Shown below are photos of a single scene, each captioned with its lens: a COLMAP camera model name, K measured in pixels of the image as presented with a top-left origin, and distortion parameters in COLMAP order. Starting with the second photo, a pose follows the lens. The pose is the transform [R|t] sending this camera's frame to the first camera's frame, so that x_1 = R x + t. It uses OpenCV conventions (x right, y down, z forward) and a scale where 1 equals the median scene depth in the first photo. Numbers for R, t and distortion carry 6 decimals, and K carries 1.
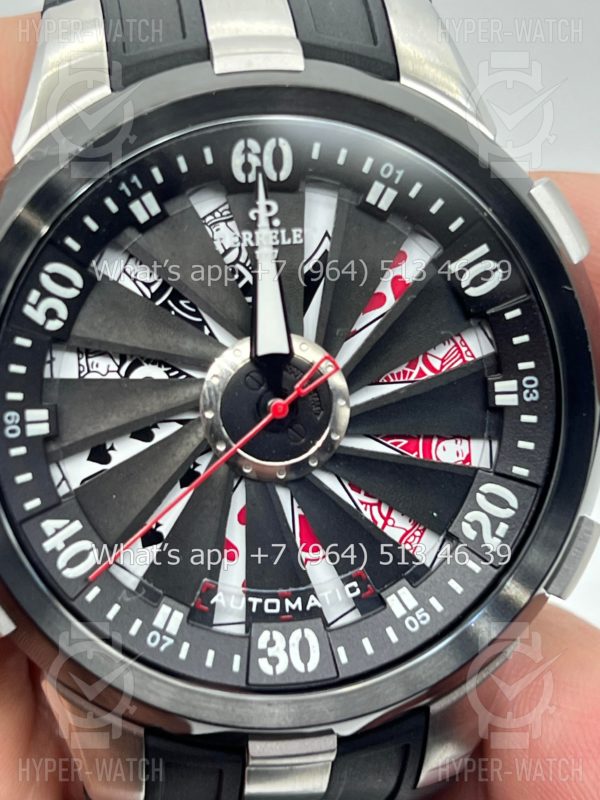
lens RADIAL K [[1844.0, 0, 285.7], [0, 1844.0, 390.5], [0, 0, 1]] dist [0.236886, 0.000000]
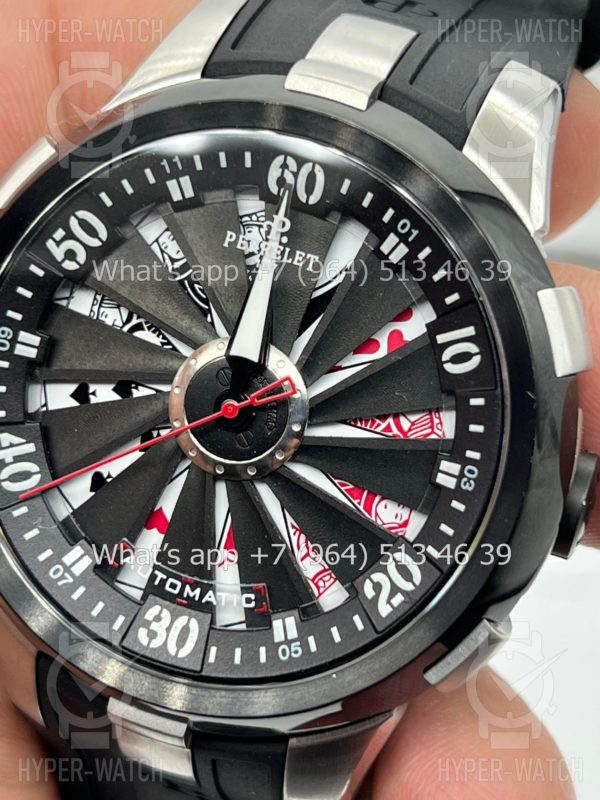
lens RADIAL K [[1844.0, 0, 302.1], [0, 1844.0, 393.6], [0, 0, 1]] dist [0.236886, 0.000000]
pose [[0.884840, 0.335932, -0.322813, 0.360573], [-0.338028, 0.939733, 0.051379, -0.064916], [0.320618, 0.063658, 0.945067, 0.025070]]
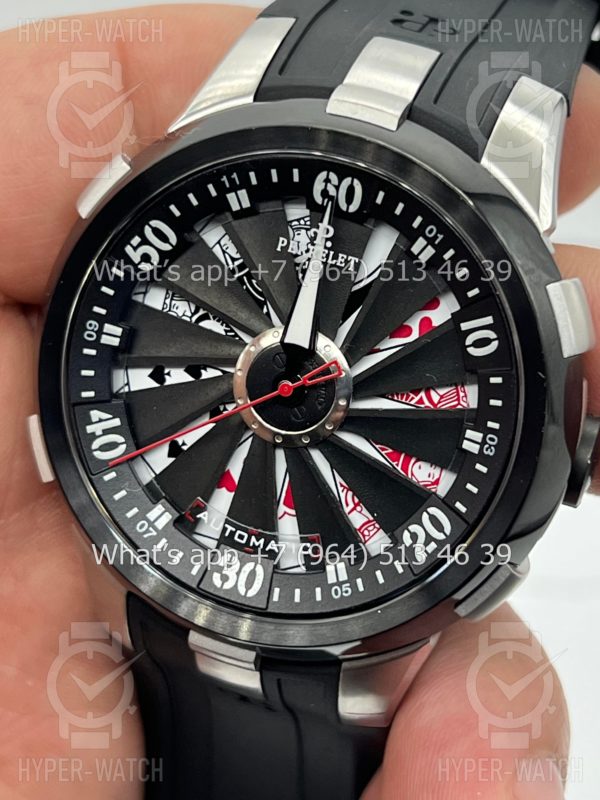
lens RADIAL K [[1844.0, 0, 291.7], [0, 1844.0, 394.6], [0, 0, 1]] dist [0.236886, 0.000000]
pose [[0.885273, 0.337623, -0.319848, 0.387583], [-0.313740, 0.941224, 0.125161, -0.139309], [0.343306, -0.010452, 0.939165, -0.149846]]
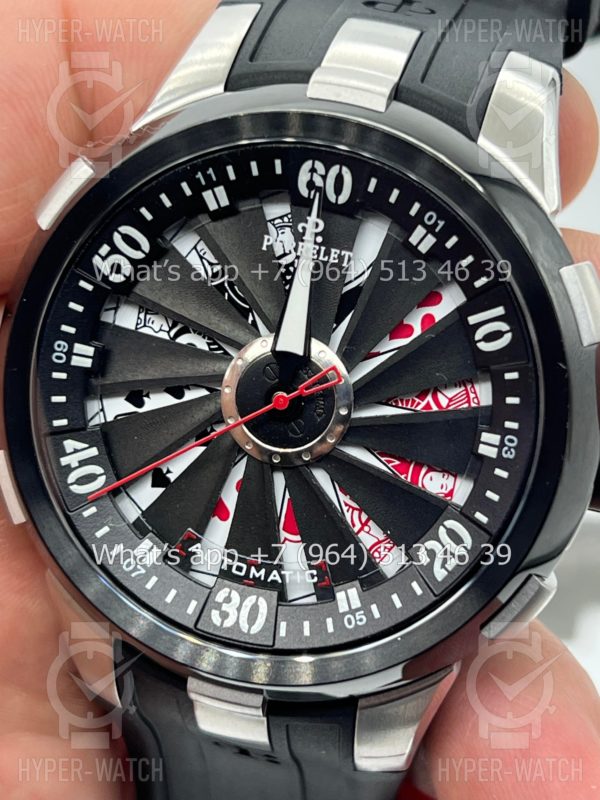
lens RADIAL K [[1844.0, 0, 312.6], [0, 1844.0, 403.7], [0, 0, 1]] dist [0.236886, 0.000000]
pose [[0.922791, 0.270448, -0.274434, 0.316404], [-0.260878, 0.962718, 0.071526, -0.072575], [0.283547, 0.005590, 0.958942, -0.066525]]
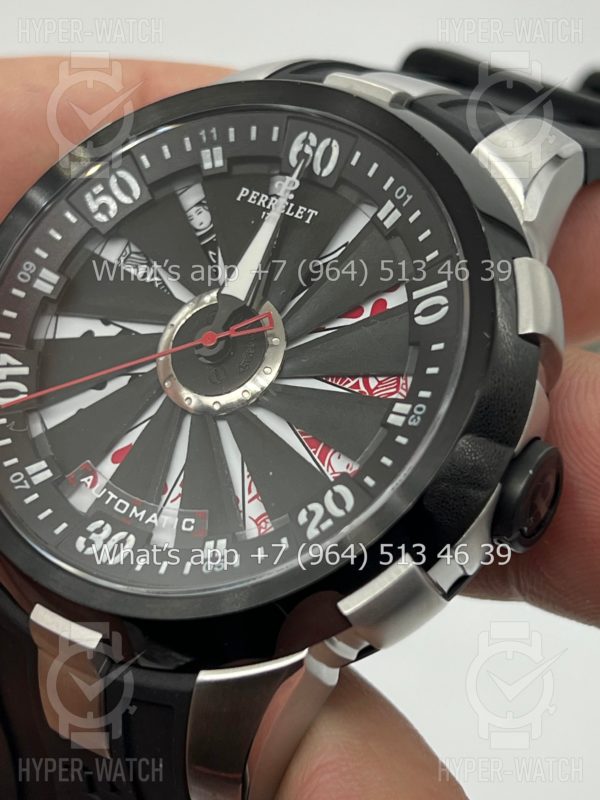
lens RADIAL K [[1844.0, 0, 296.2], [0, 1844.0, 402.8], [0, 0, 1]] dist [0.236886, 0.000000]
pose [[0.757942, 0.317102, -0.570062, 0.658152], [-0.514693, 0.827606, -0.223961, 0.254615], [0.400768, 0.463157, 0.790488, 0.172911]]
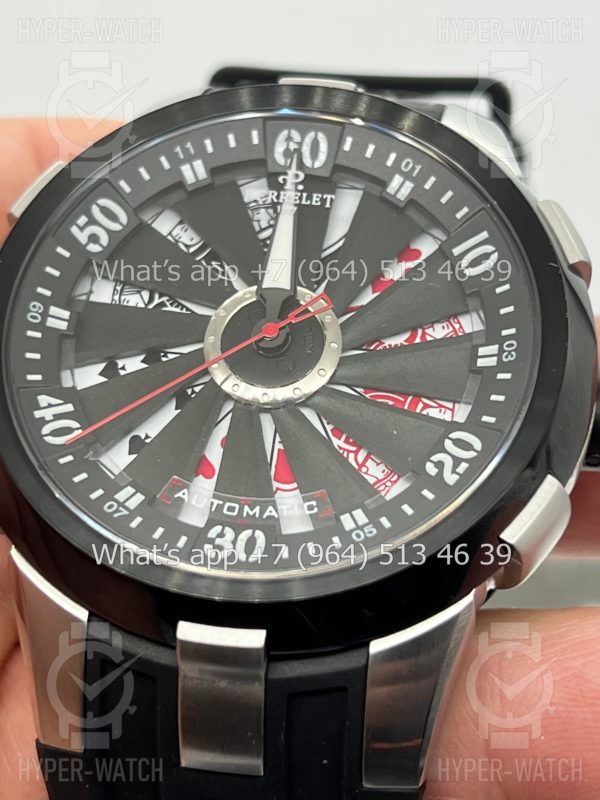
lens RADIAL K [[1844.0, 0, 310.0], [0, 1844.0, 414.7], [0, 0, 1]] dist [0.236886, 0.000000]
pose [[0.964452, 0.084597, -0.250353, 0.290691], [-0.197724, 0.859549, -0.471255, 0.551560], [0.175324, 0.504003, 0.845720, 0.107178]]
